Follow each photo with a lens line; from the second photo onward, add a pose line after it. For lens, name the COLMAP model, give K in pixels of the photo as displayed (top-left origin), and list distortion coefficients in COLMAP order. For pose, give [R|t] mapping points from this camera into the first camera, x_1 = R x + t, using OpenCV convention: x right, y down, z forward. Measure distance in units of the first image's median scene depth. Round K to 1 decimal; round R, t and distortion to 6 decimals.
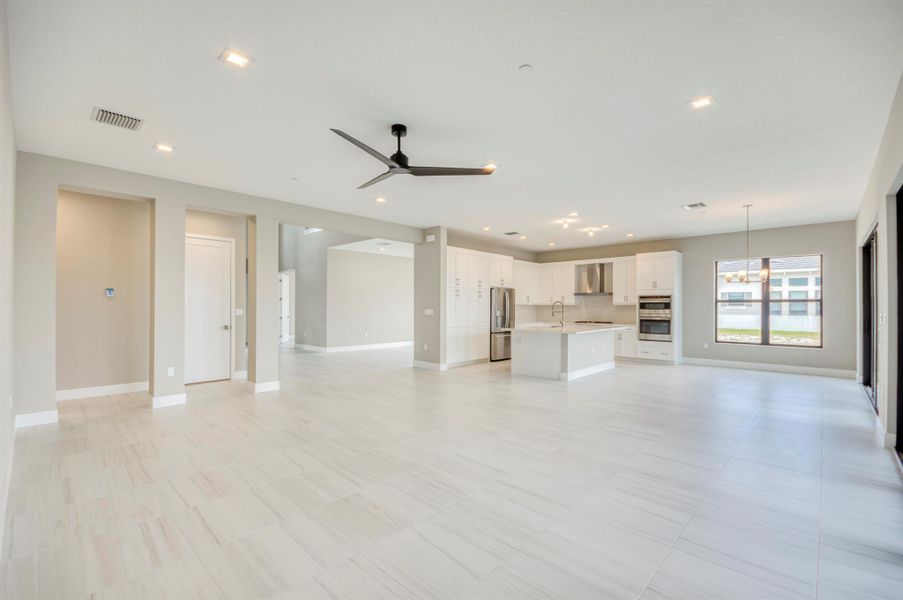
lens RADIAL K [[400.8, 0, 449.2], [0, 400.8, 305.7], [0, 0, 1]] dist [-0.001967, -0.004670]
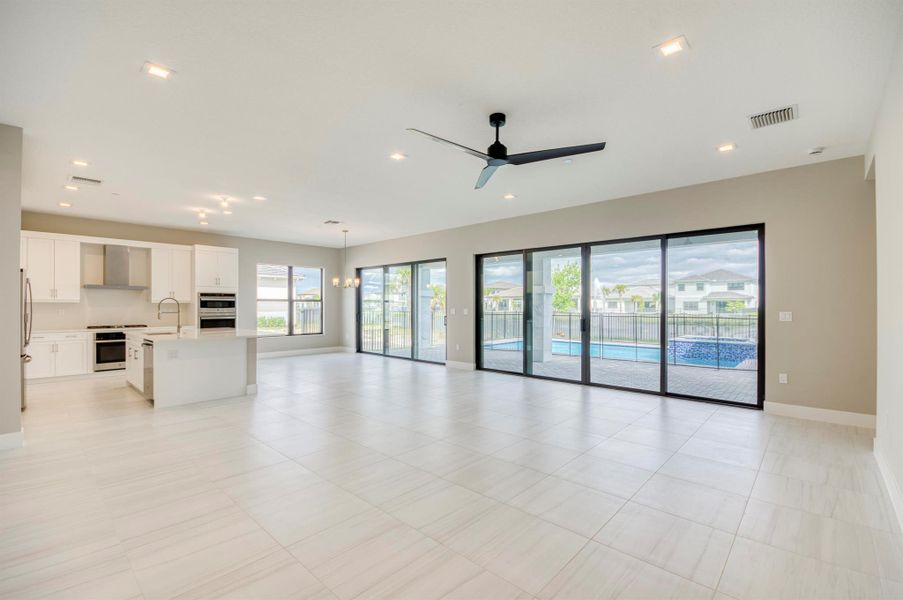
lens RADIAL K [[400.8, 0, 462.7], [0, 400.8, 305.4], [0, 0, 1]] dist [-0.001967, -0.004670]
pose [[-0.030008, -0.004930, 0.999537, -0.437367], [-0.007543, 0.999960, 0.004706, -0.005465], [-0.999521, -0.007398, -0.030044, 0.465602]]
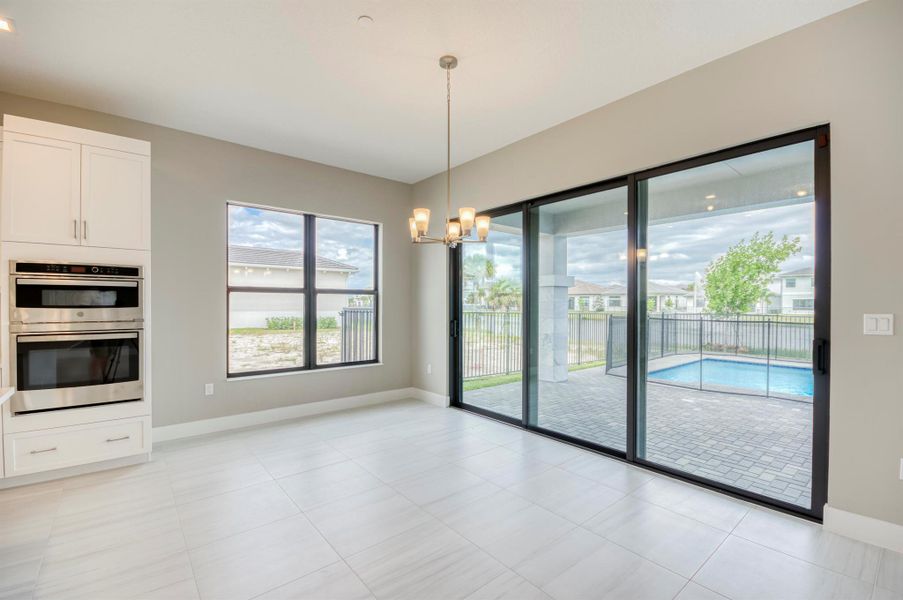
lens RADIAL K [[400.8, 0, 459.0], [0, 400.8, 305.5], [0, 0, 1]] dist [-0.001967, -0.004670]
pose [[0.107796, -0.008614, 0.994136, 0.235689], [-0.008256, 0.999920, 0.009560, 0.001904], [-0.994139, -0.009238, 0.107716, 0.677686]]
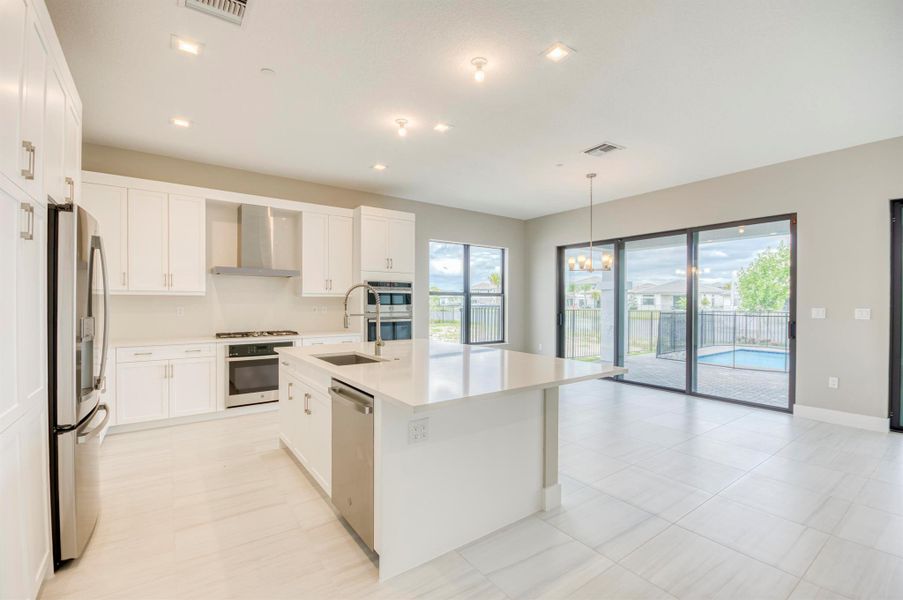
lens RADIAL K [[400.8, 0, 457.9], [0, 400.8, 304.7], [0, 0, 1]] dist [-0.001967, -0.004670]
pose [[0.176097, -0.010401, 0.984318, -0.059735], [-0.008441, 0.999891, 0.012076, 0.001006], [-0.984337, -0.010436, 0.175990, 0.803884]]
